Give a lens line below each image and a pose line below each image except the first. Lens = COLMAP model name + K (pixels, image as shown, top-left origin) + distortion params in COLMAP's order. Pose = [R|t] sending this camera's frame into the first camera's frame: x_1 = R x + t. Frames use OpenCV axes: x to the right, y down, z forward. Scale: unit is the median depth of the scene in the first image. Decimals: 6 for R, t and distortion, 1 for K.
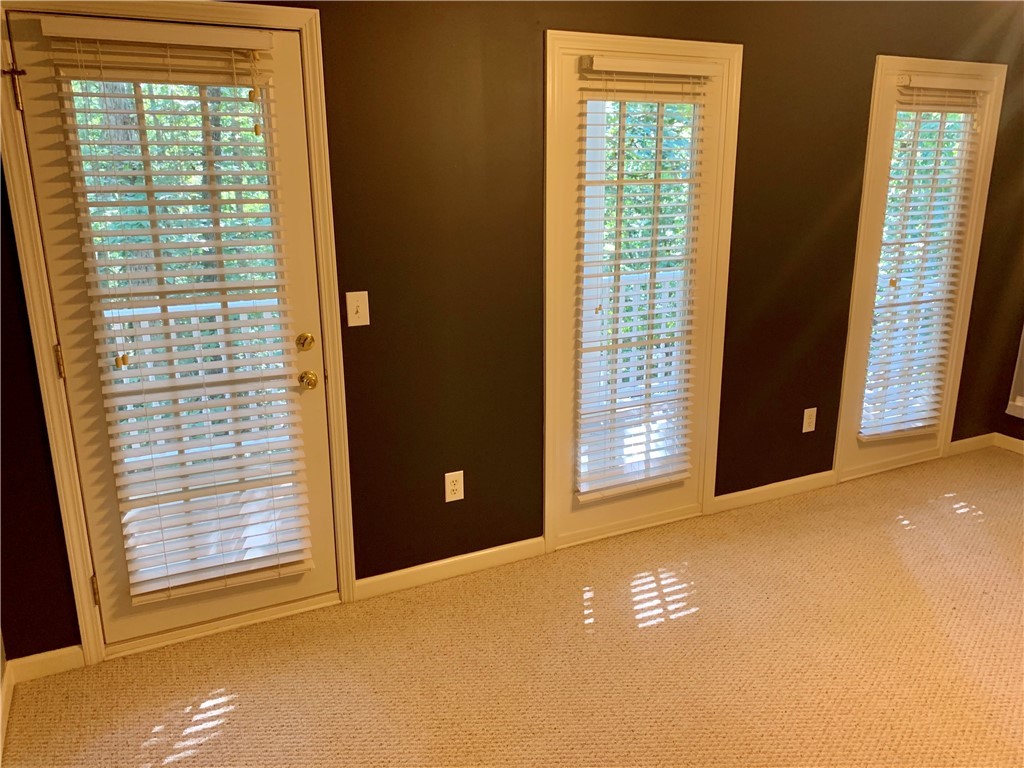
lens RADIAL K [[810.8, 0, 512.0], [0, 810.8, 384.0], [0, 0, 1]] dist [0.018457, -0.011489]
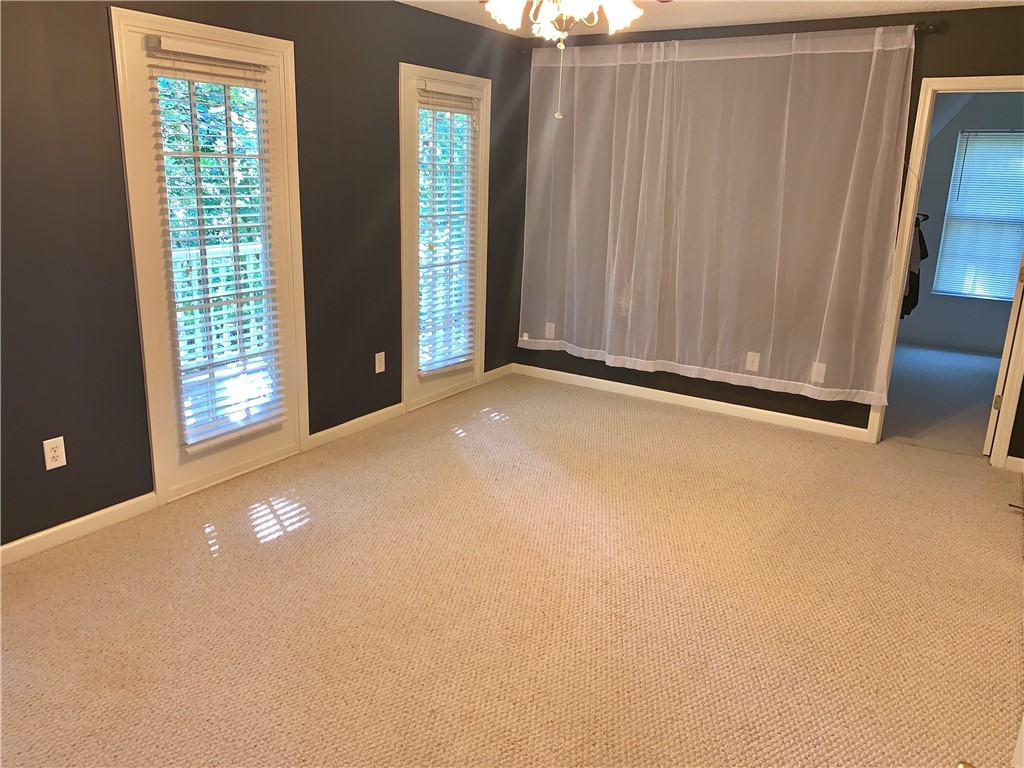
lens RADIAL K [[783.9, 0, 512.0], [0, 783.9, 384.0], [0, 0, 1]] dist [0.023880, -0.032349]
pose [[0.858094, -0.106777, 0.502268, -0.062877], [0.099364, 0.994181, 0.041595, 0.053919], [-0.503787, 0.014215, 0.863711, -0.122646]]
